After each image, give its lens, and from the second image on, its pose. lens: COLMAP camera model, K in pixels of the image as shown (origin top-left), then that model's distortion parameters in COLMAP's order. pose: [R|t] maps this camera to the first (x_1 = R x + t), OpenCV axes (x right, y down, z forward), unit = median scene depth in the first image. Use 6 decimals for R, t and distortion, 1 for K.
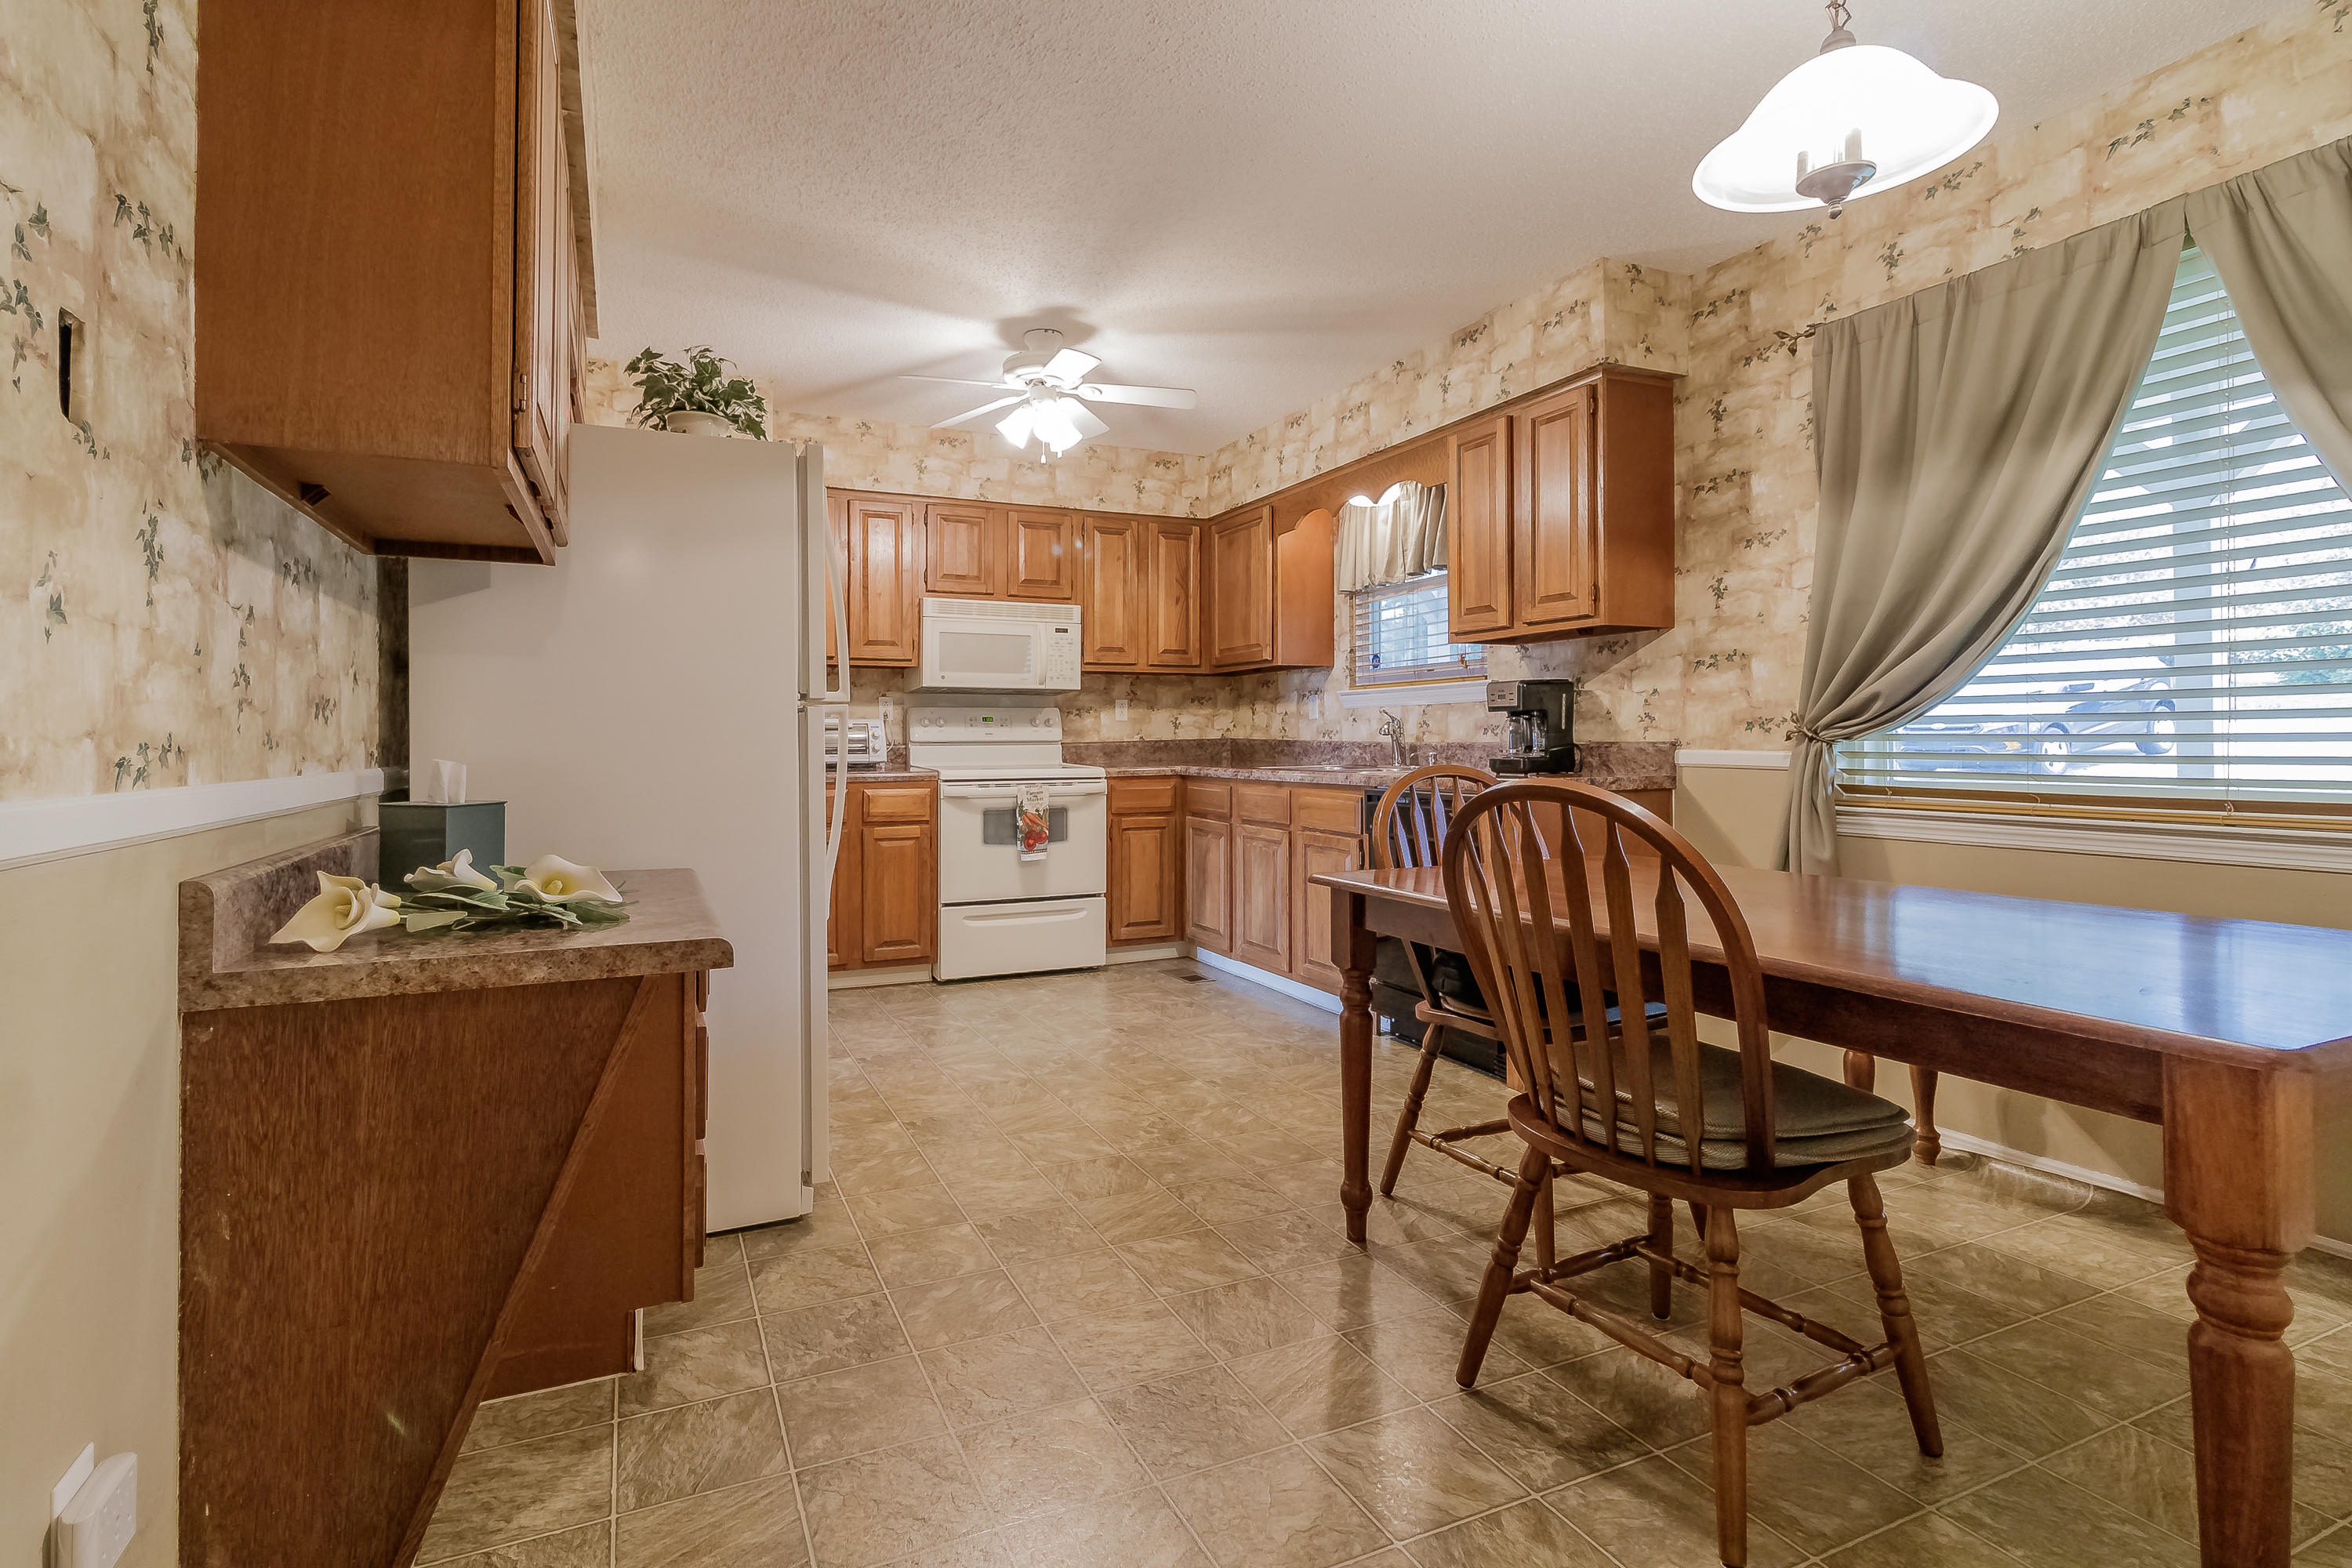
lens RADIAL K [[1100.3, 0, 1090.7], [0, 1100.3, 735.7], [0, 0, 1]] dist [0.001750, 0.000526]
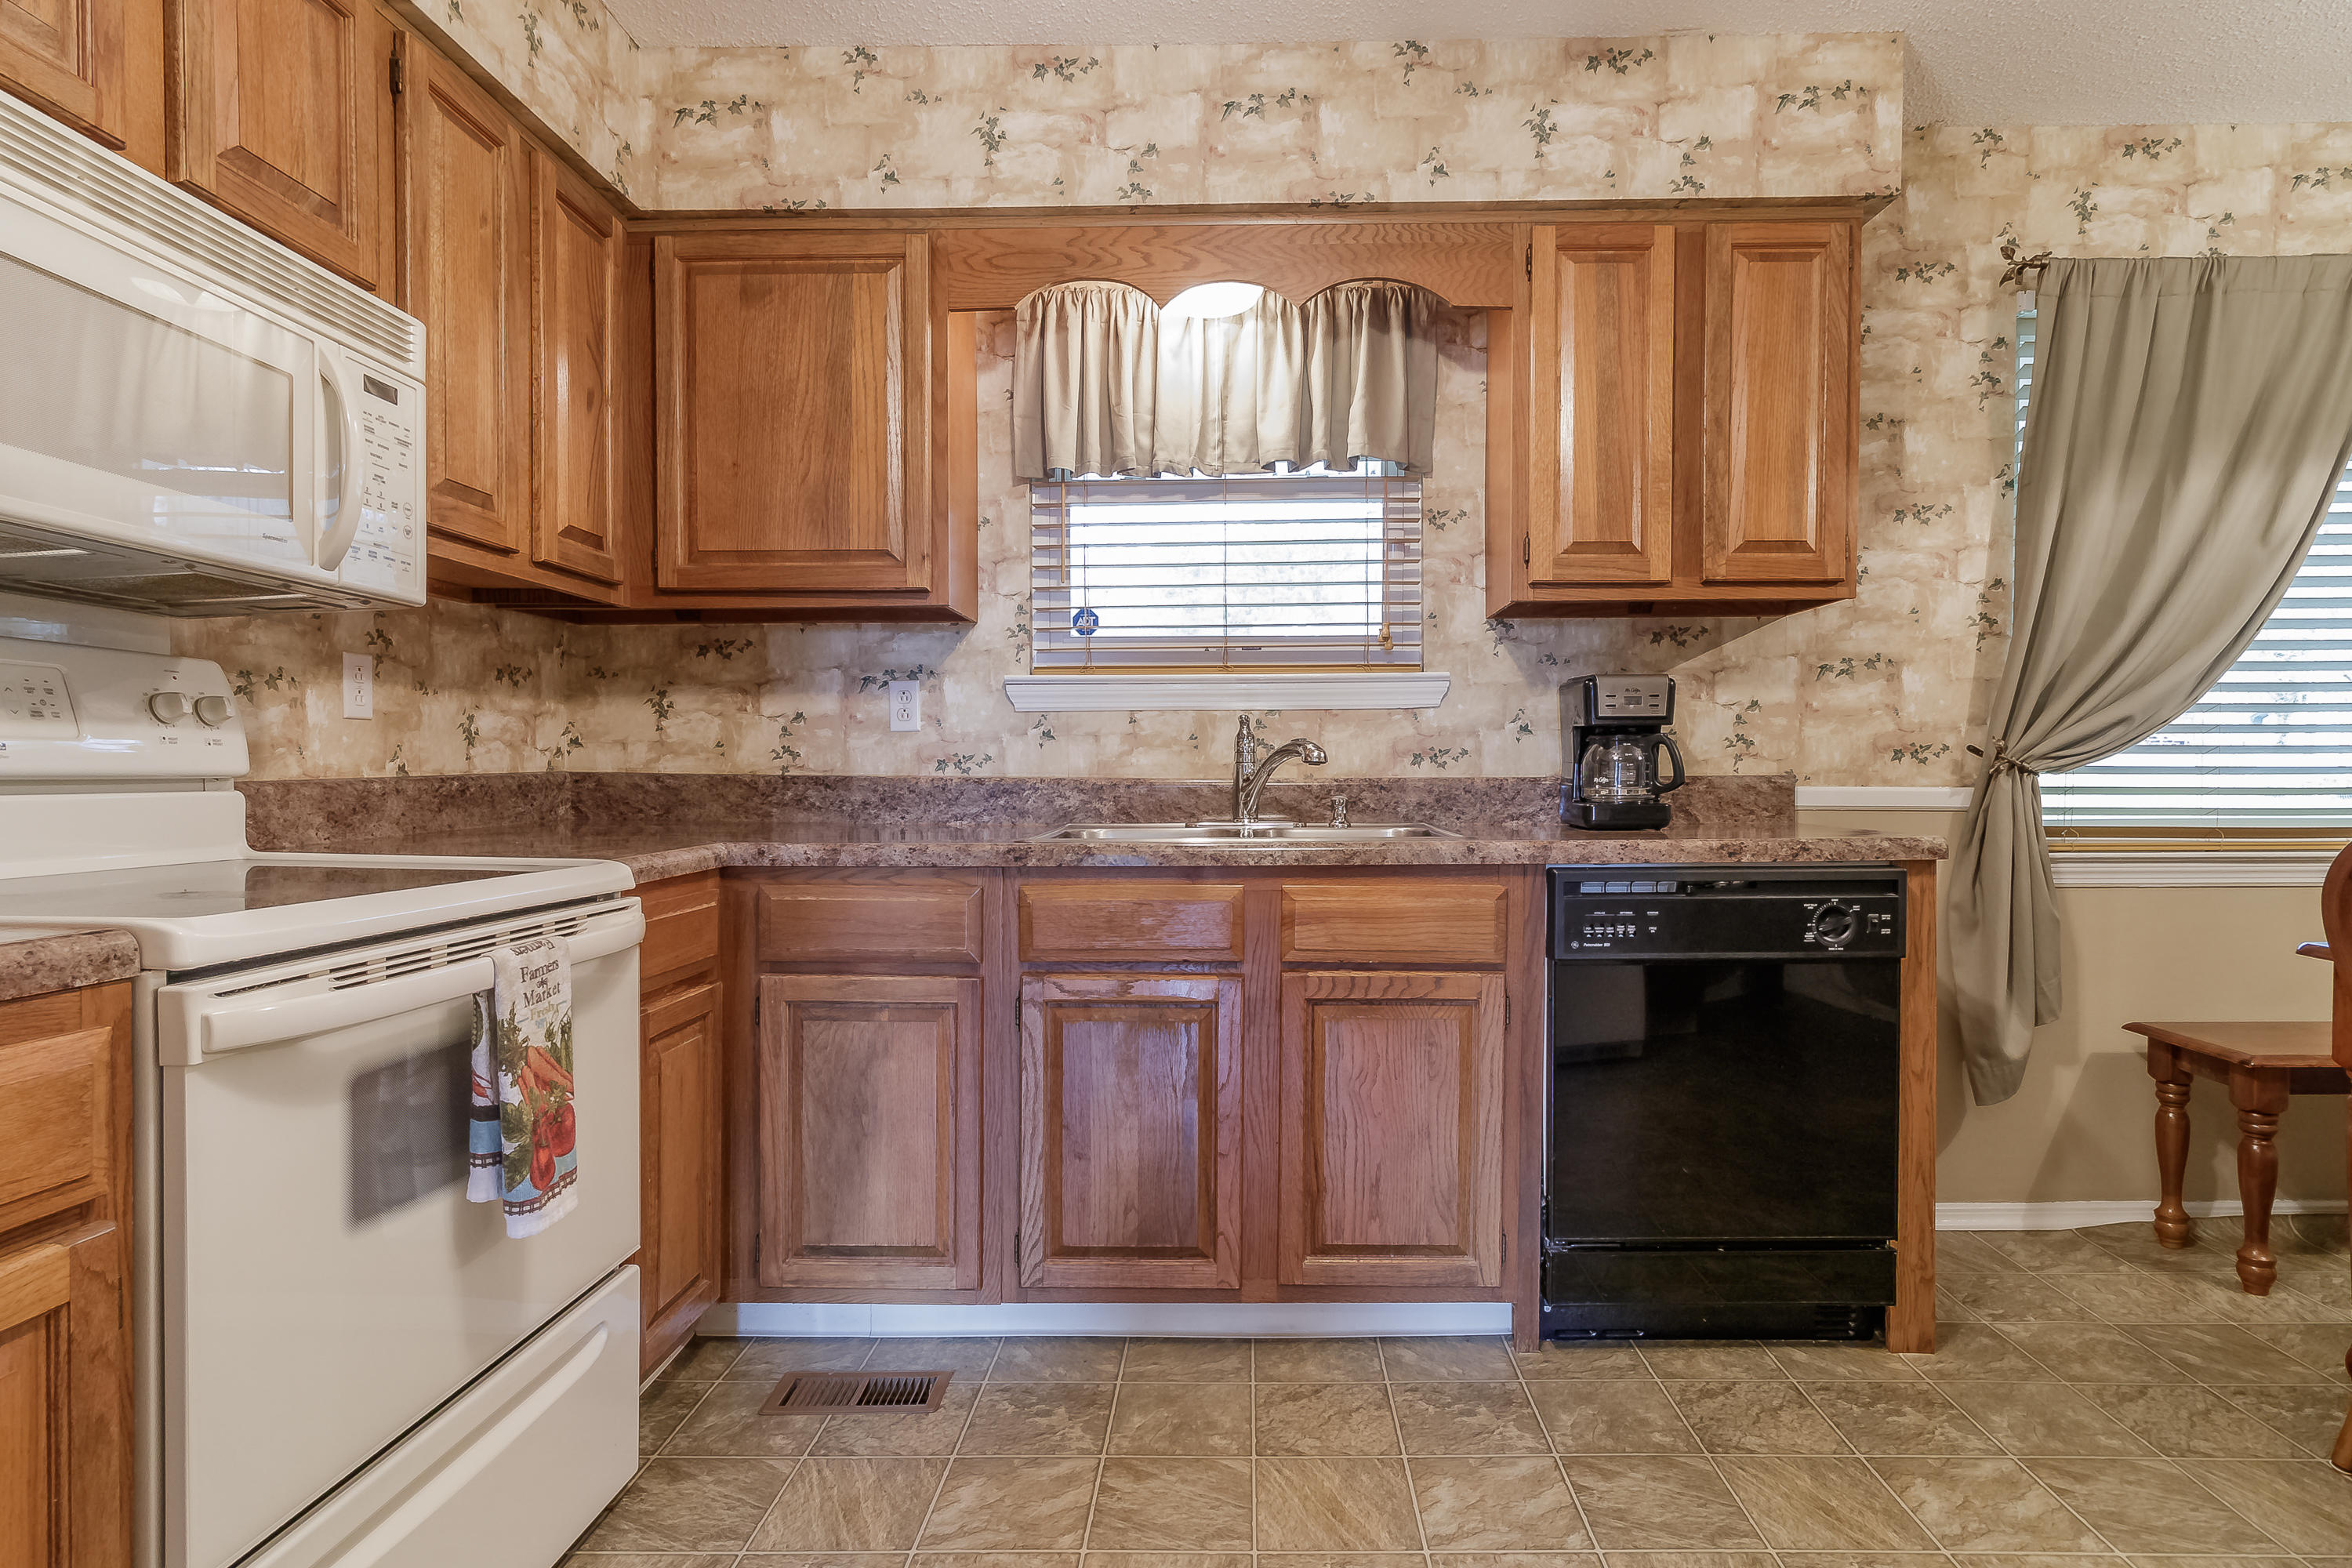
lens RADIAL K [[1250.8, 0, 1229.8], [0, 1250.8, 804.4], [0, 0, 1]] dist [-0.001869, 0.002020]
pose [[0.396402, -0.018069, 0.917899, -0.344139], [-0.001239, 0.999795, 0.020216, 0.007670], [-0.918076, -0.009151, 0.396298, 0.964388]]
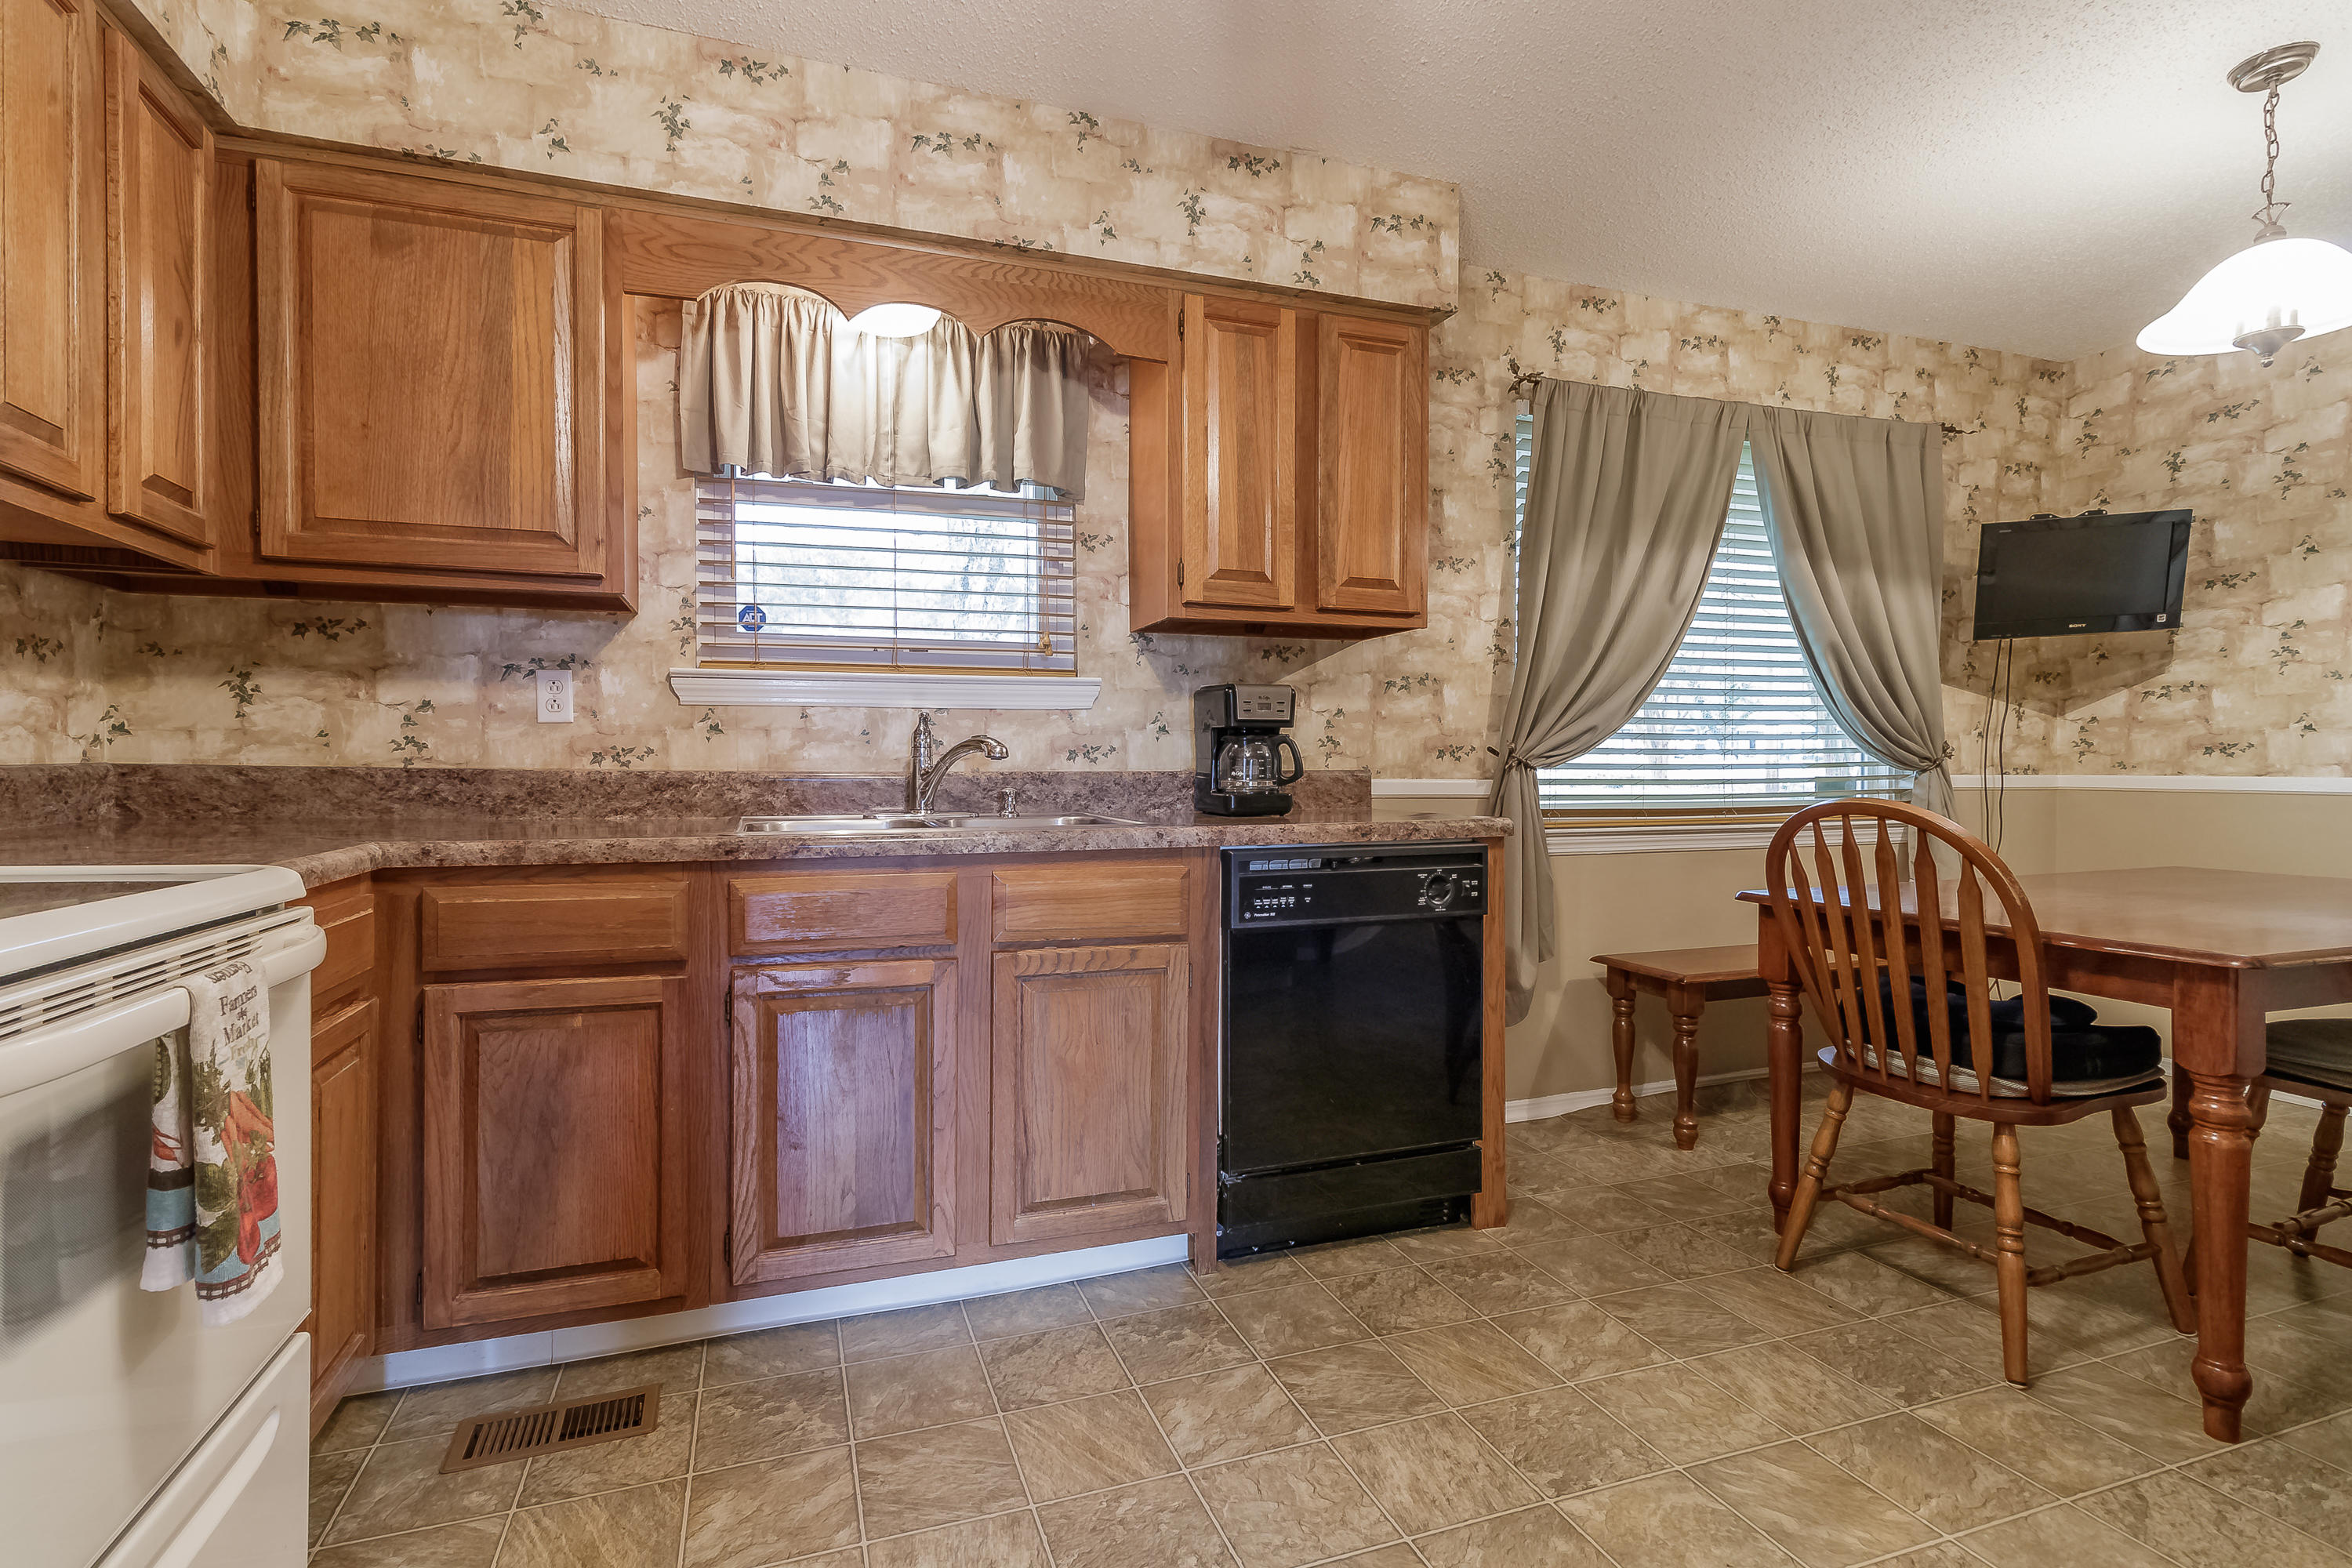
lens RADIAL K [[1100.3, 0, 1159.1], [0, 1100.3, 785.6], [0, 0, 1]] dist [0.001750, 0.000526]
pose [[0.064043, -0.009841, 0.997899, -0.342912], [-0.001584, 0.999949, 0.009963, 0.008695], [-0.997946, -0.002219, 0.064024, 1.056908]]
